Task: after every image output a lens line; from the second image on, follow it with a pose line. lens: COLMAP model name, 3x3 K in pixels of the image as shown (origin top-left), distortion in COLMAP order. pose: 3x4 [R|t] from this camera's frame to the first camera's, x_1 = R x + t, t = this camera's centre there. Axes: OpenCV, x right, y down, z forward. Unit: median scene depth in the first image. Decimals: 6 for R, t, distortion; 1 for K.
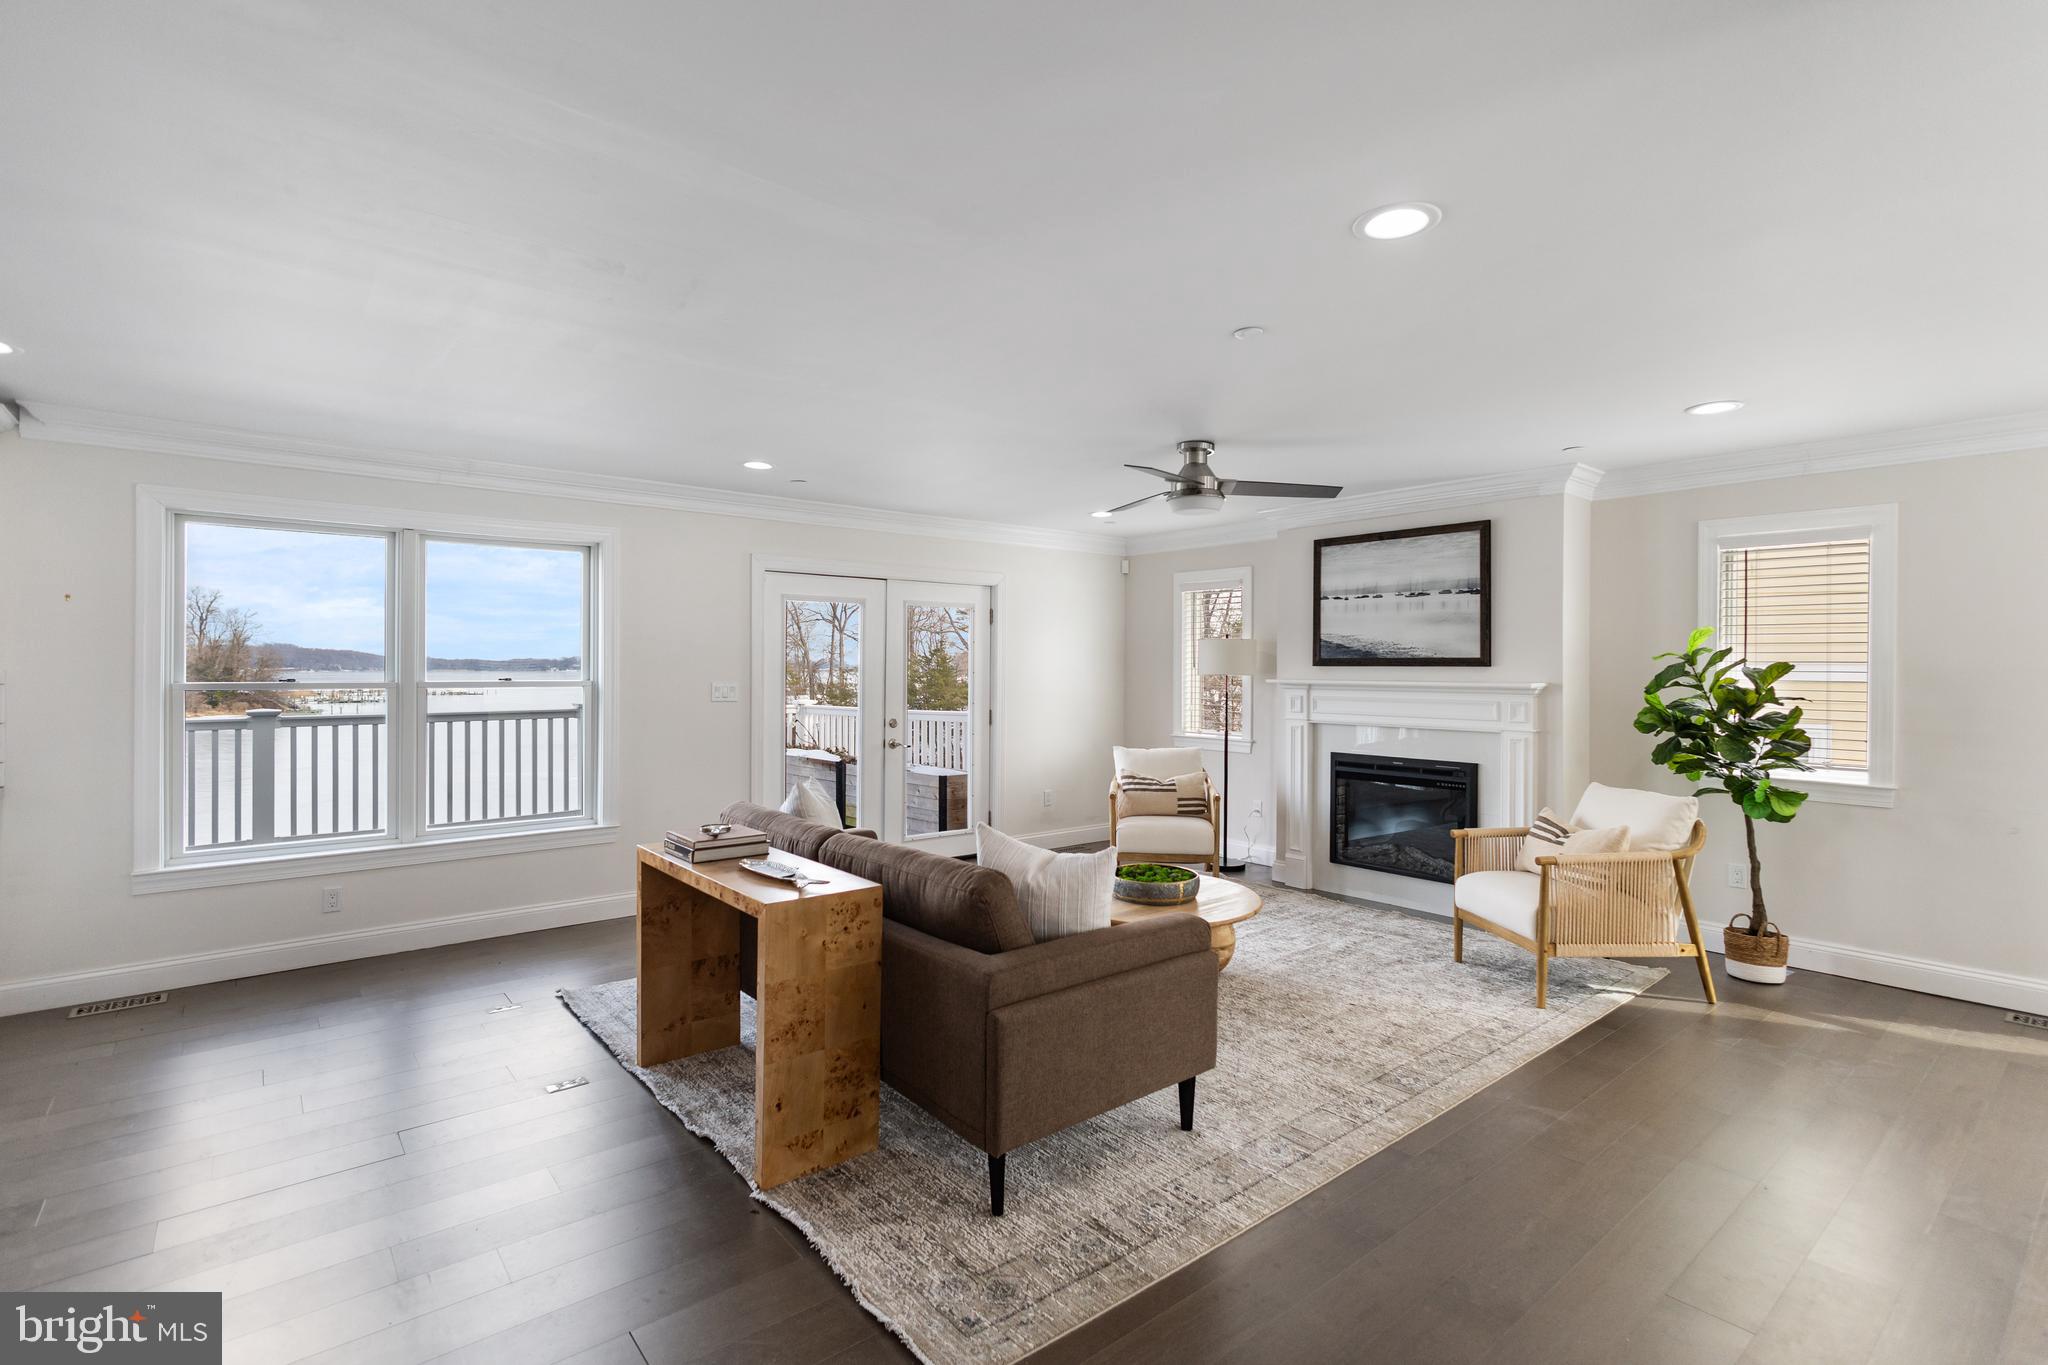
lens RADIAL K [[917.1, 0, 1021.9], [0, 917.1, 675.0], [0, 0, 1]] dist [-0.001846, -0.000391]
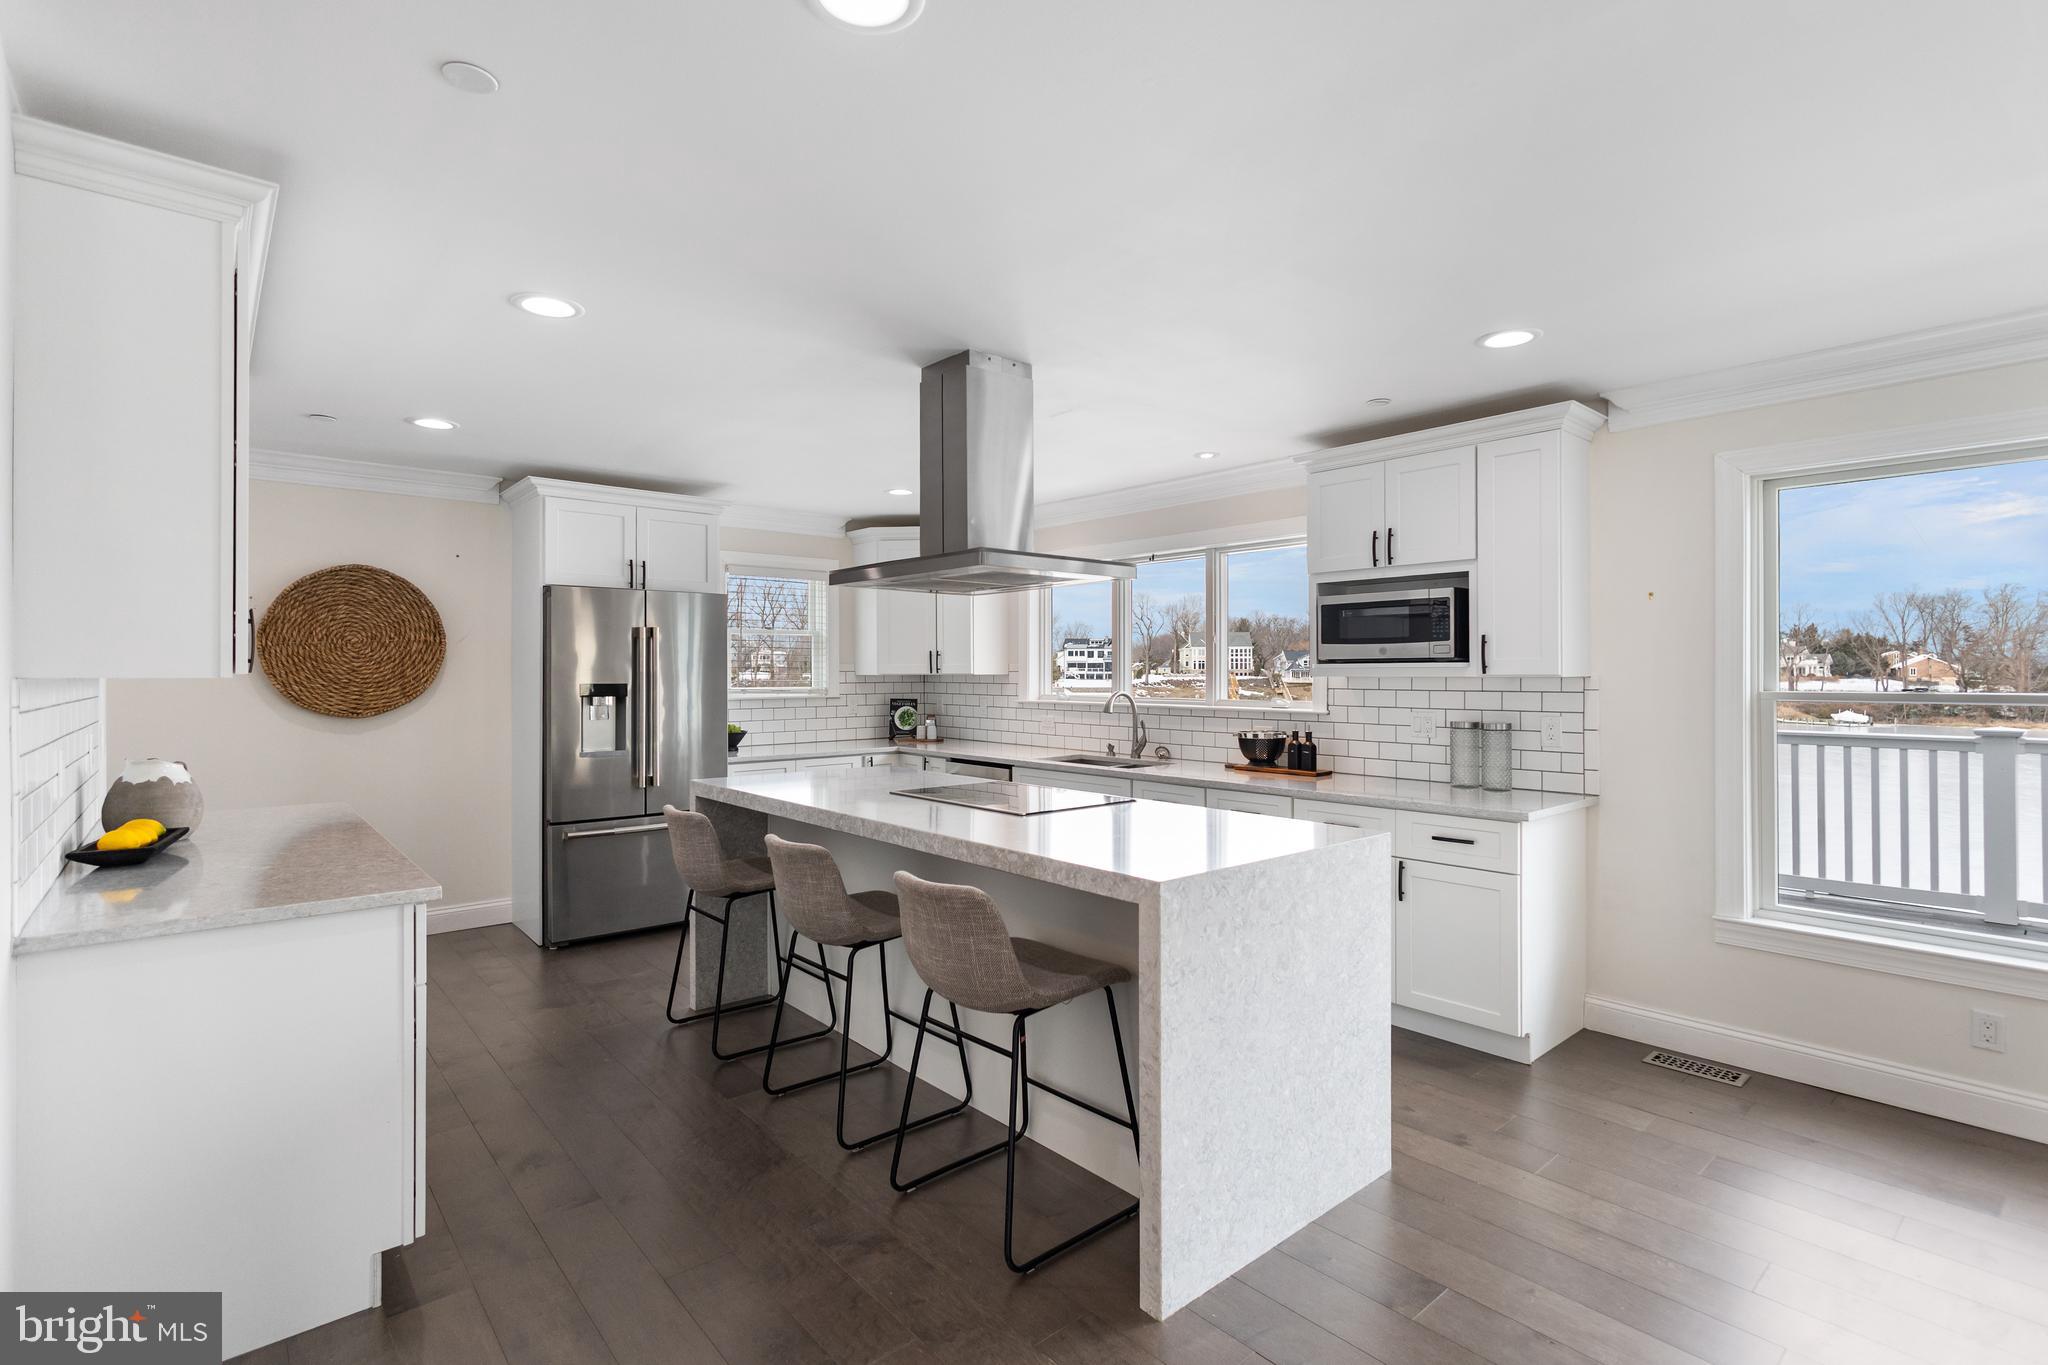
lens RADIAL K [[957.5, 0, 1025.8], [0, 957.5, 676.6], [0, 0, 1]] dist [0.000468, 0.000488]
pose [[0.022319, -0.002515, -0.999748, -0.075809], [-0.003055, 0.999992, -0.002583, -0.000738], [0.999746, 0.003112, 0.022311, 0.257544]]
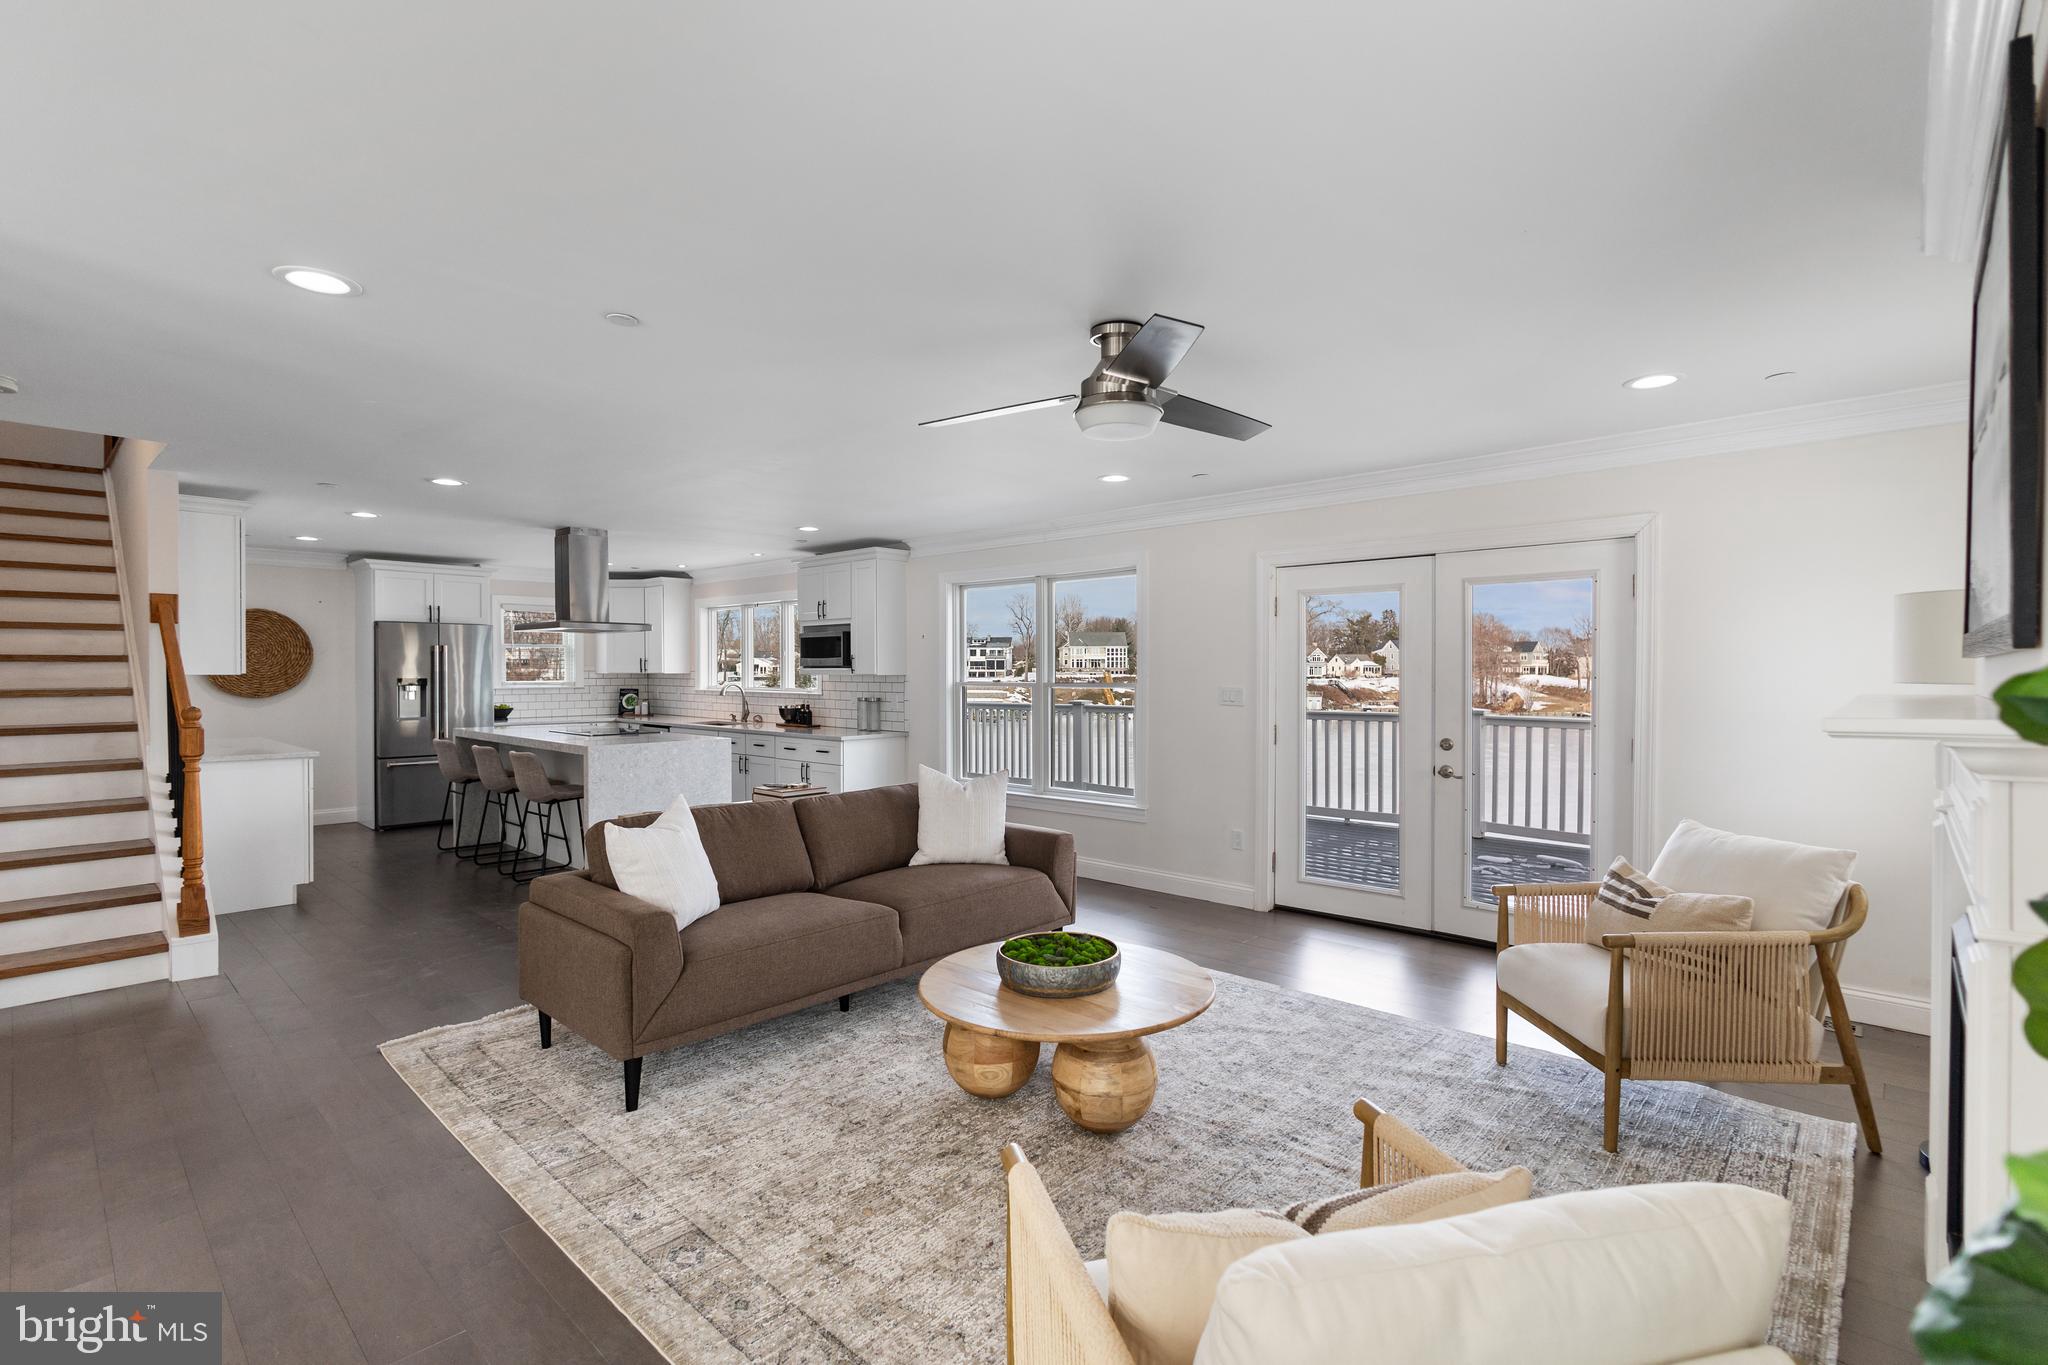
lens RADIAL K [[946.8, 0, 1020.0], [0, 946.8, 690.3], [0, 0, 1]] dist [-0.001760, 0.000739]
pose [[0.127674, 0.014089, -0.991716, 0.693478], [-0.004592, 0.999897, 0.013614, -0.001045], [0.991806, 0.002816, 0.127726, 0.680095]]
